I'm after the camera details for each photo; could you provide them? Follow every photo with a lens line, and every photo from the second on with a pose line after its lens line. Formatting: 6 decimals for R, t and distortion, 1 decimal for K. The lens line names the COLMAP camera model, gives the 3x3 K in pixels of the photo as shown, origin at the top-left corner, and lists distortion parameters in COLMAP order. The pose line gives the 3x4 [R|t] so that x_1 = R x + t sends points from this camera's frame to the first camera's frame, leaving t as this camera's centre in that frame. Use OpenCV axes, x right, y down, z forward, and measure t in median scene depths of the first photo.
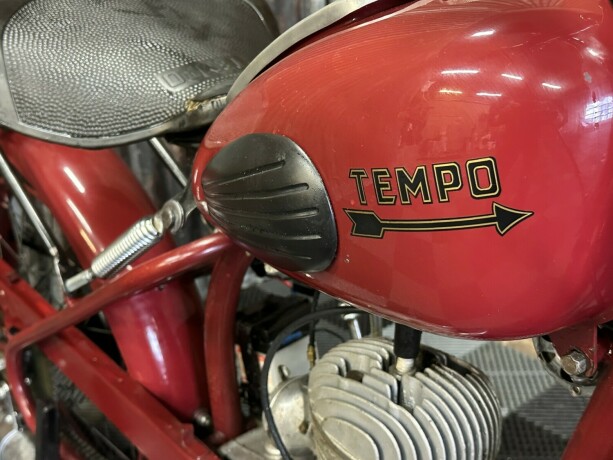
lens RADIAL K [[831.4, 0, 309.8], [0, 831.4, 229.6], [0, 0, 1]] dist [0.112986, 0.000000]
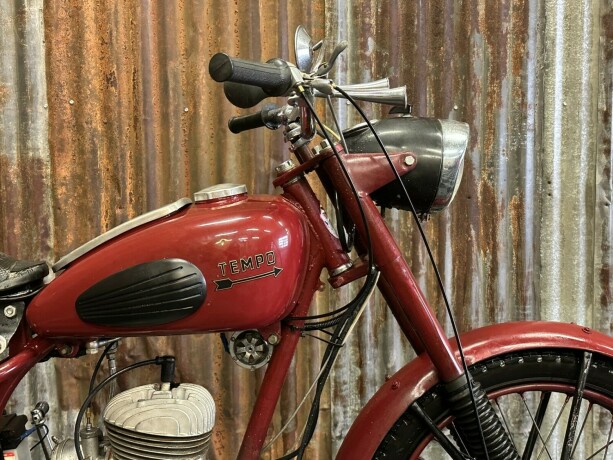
lens RADIAL K [[831.4, 0, 305.6], [0, 831.4, 230.8], [0, 0, 1]] dist [0.112986, 0.000000]
pose [[0.644507, -0.012837, 0.764491, -0.989606], [0.241931, 0.951911, -0.187977, 0.215993], [-0.725314, 0.306106, 0.616619, -0.477845]]
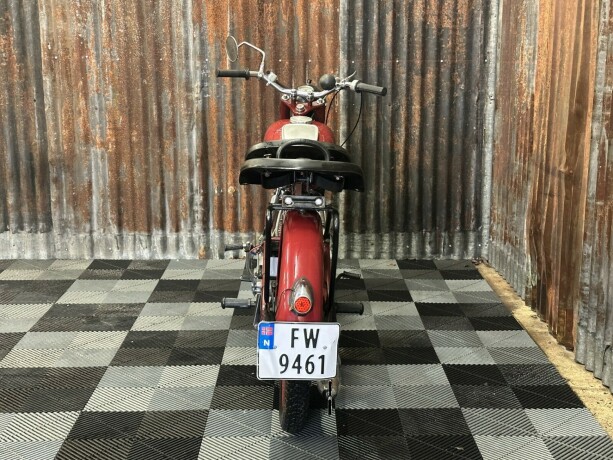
lens RADIAL K [[911.1, 0, 312.3], [0, 911.1, 220.2], [0, 0, 1]] dist [0.134235, 0.000000]
pose [[0.765853, 0.169815, -0.620187, 2.938553], [-0.262560, 0.963014, -0.060543, 0.500643], [0.586968, 0.209203, 0.782114, -2.605570]]
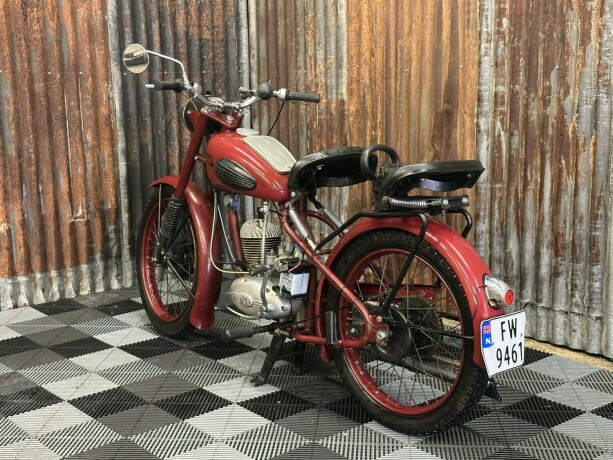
lens RADIAL K [[911.1, 0, 306.5], [0, 911.1, 232.4], [0, 0, 1]] dist [0.134235, 0.000000]
pose [[0.999328, 0.036659, 0.000313, 0.440075], [-0.036053, 0.984300, -0.172781, 0.935582], [-0.006642, 0.172654, 0.984960, -3.313839]]
